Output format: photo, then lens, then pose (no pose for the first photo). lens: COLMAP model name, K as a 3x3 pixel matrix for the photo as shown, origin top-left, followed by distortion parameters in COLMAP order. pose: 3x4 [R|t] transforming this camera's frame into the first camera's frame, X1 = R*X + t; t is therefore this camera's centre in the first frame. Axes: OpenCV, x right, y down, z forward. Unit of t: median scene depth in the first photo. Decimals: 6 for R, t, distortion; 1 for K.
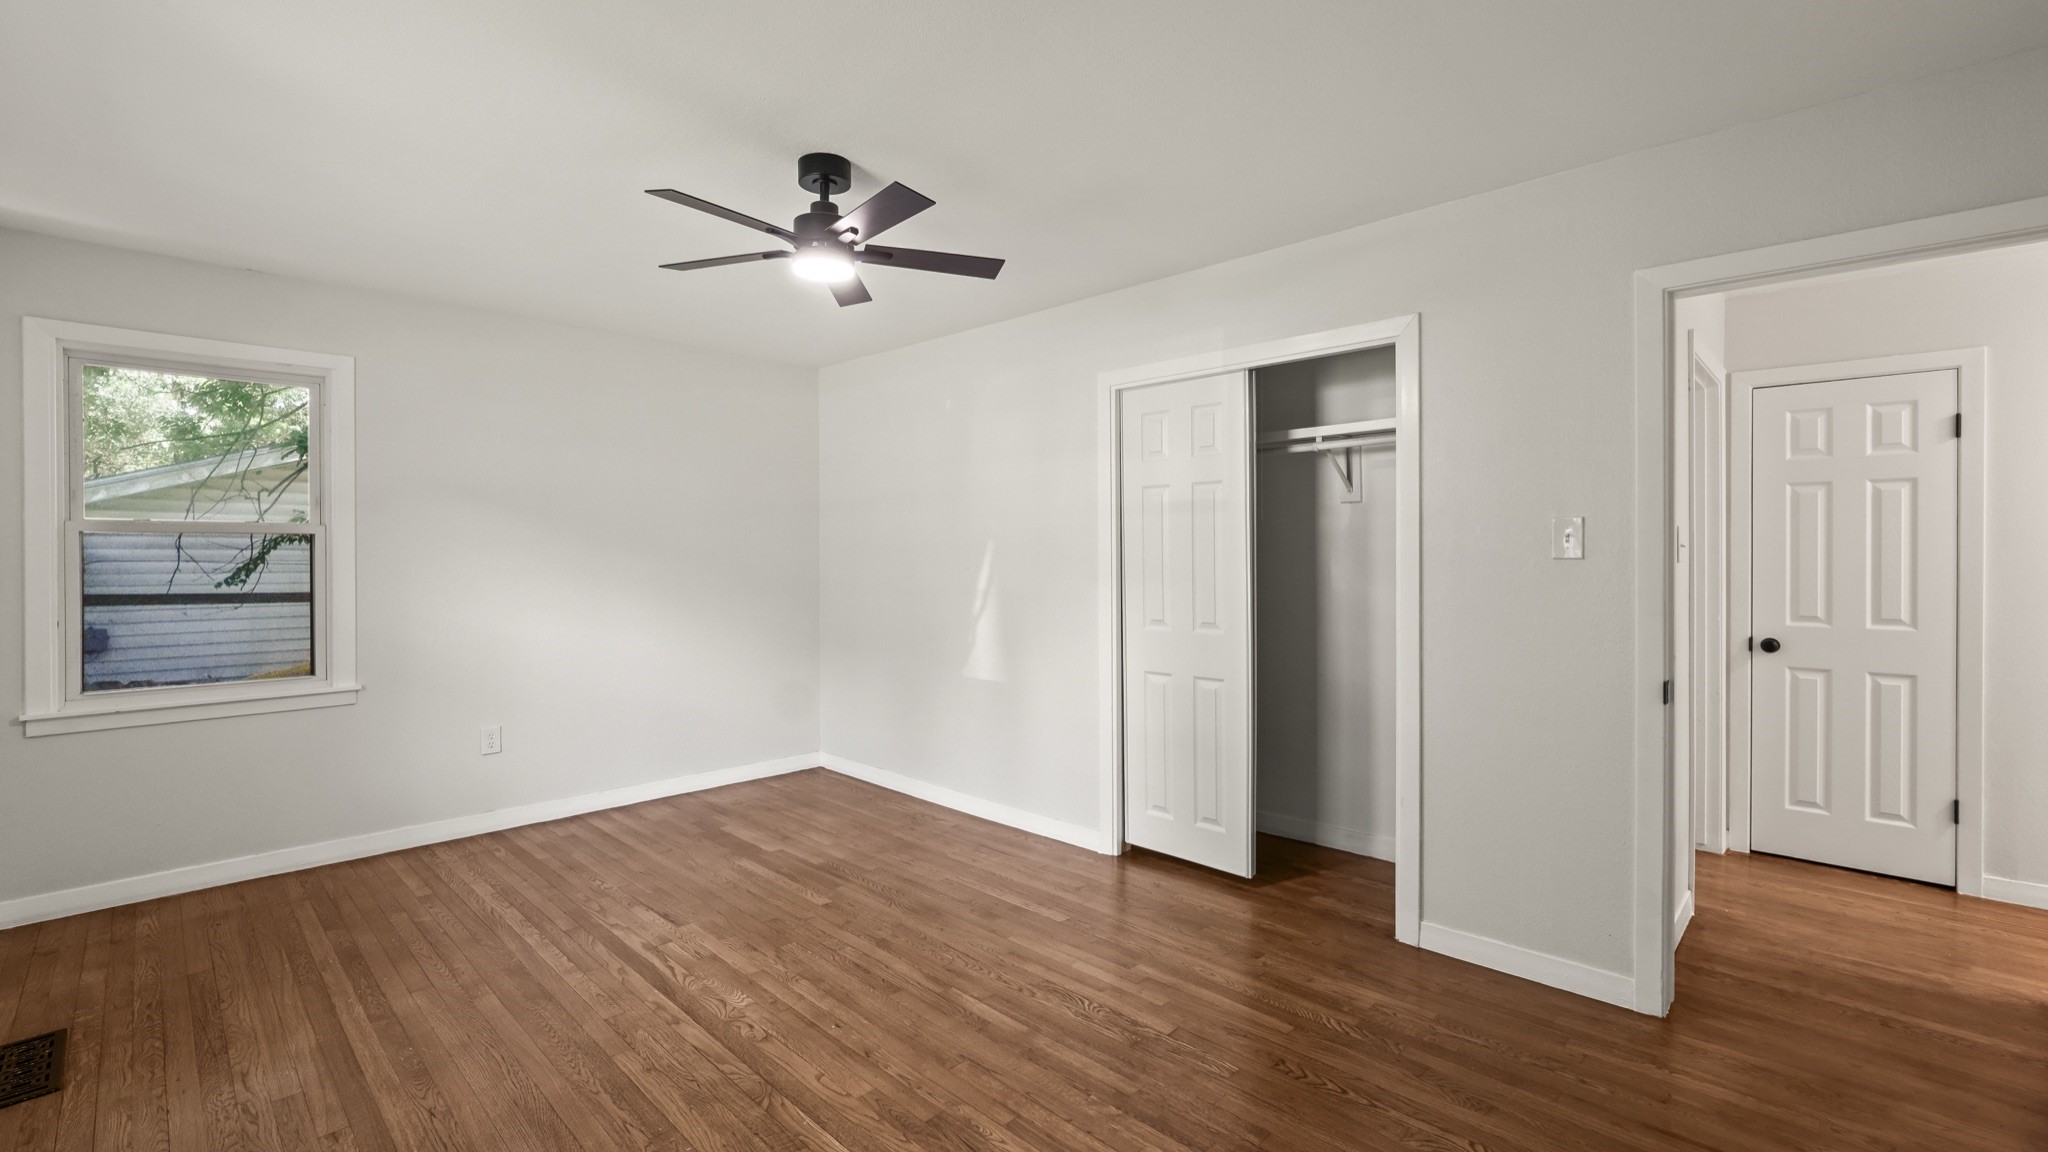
lens RADIAL K [[864.7, 0, 1015.8], [0, 864.7, 564.1], [0, 0, 1]] dist [-0.018425, 0.007520]
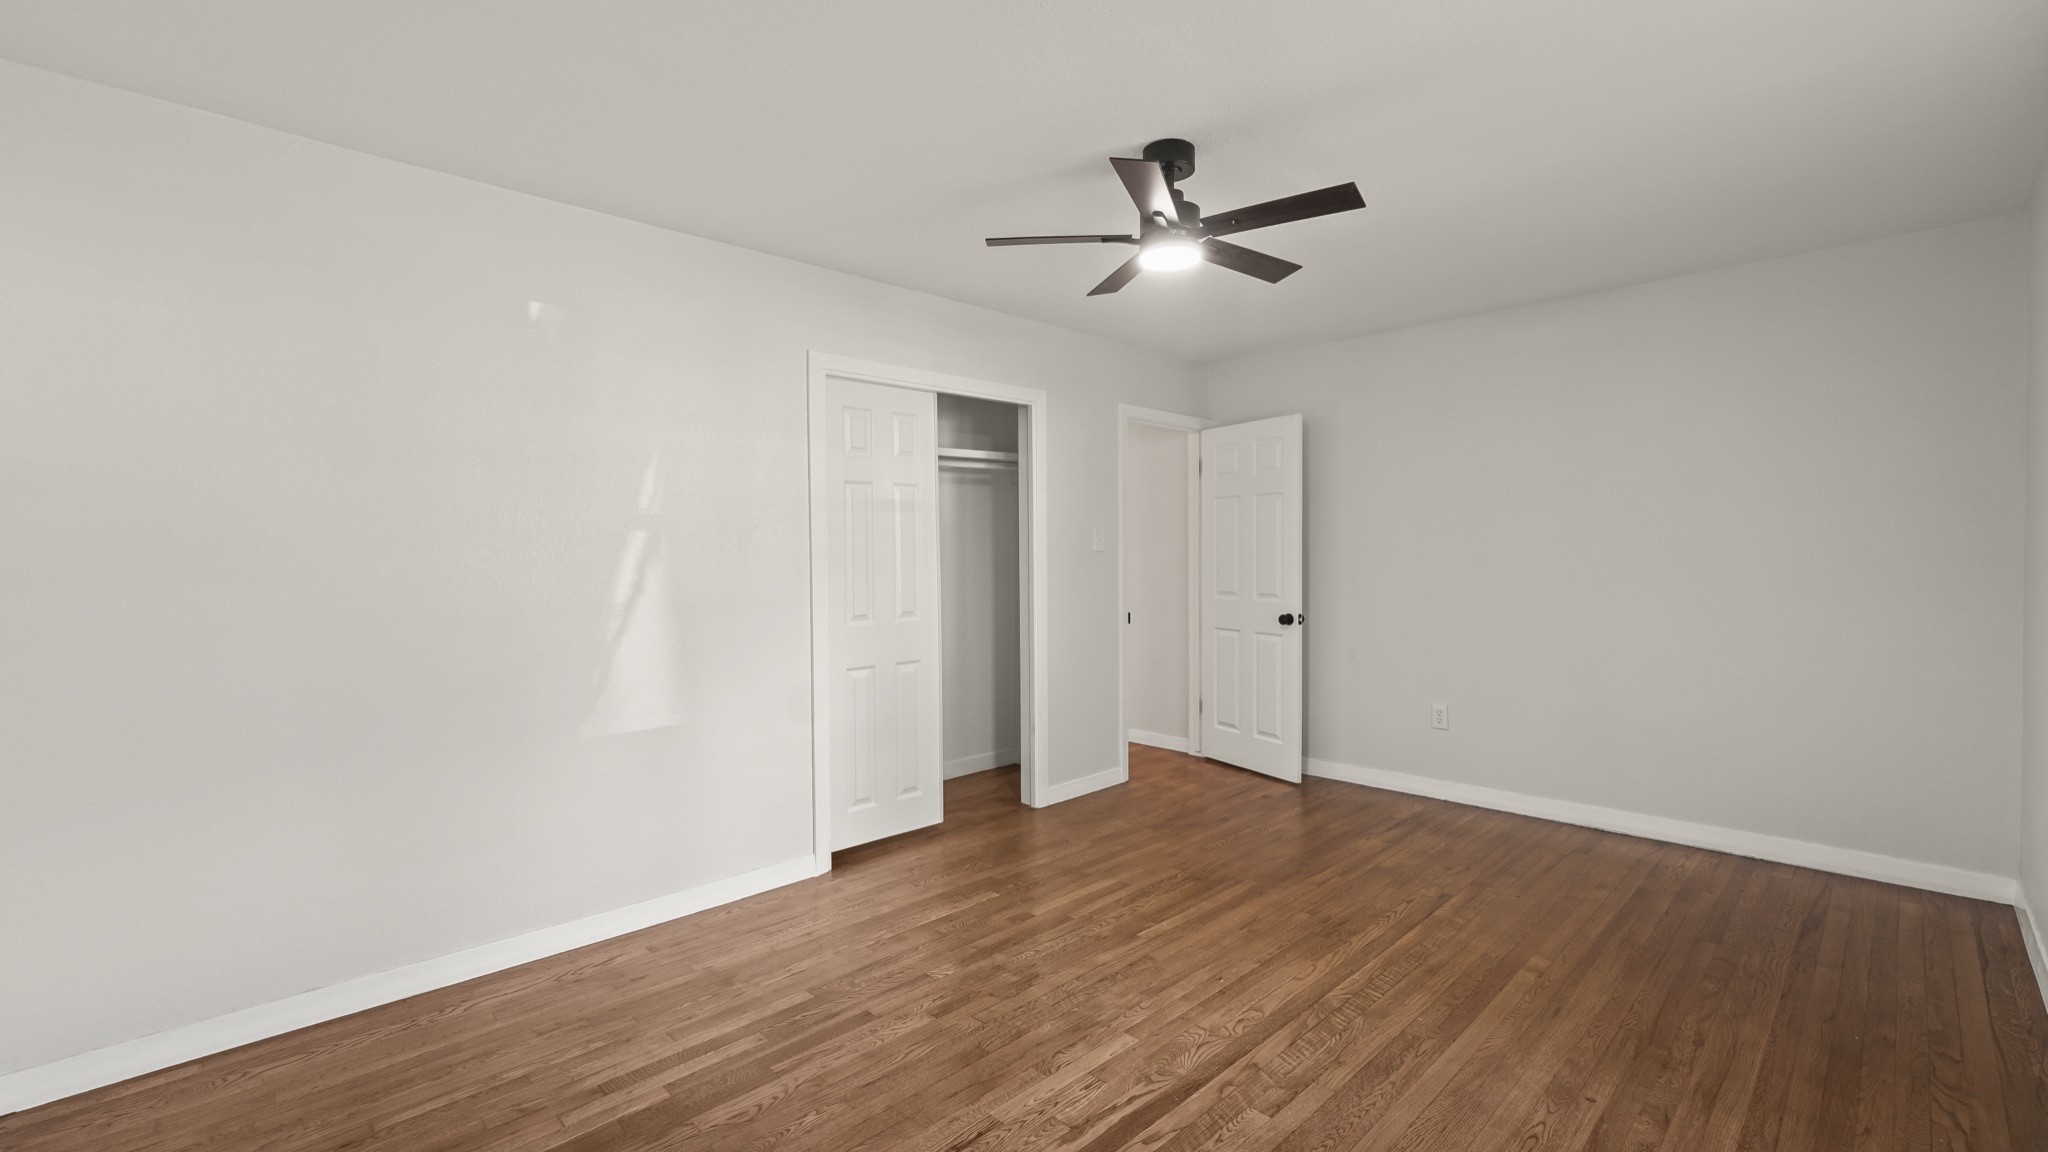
lens RADIAL K [[864.7, 0, 1015.8], [0, 864.7, 564.1], [0, 0, 1]] dist [-0.018425, 0.007520]
pose [[0.036759, -0.013475, 0.999233, -0.882973], [0.018109, 0.999754, 0.012816, -0.004914], [-0.999160, 0.017624, 0.036994, 0.821334]]
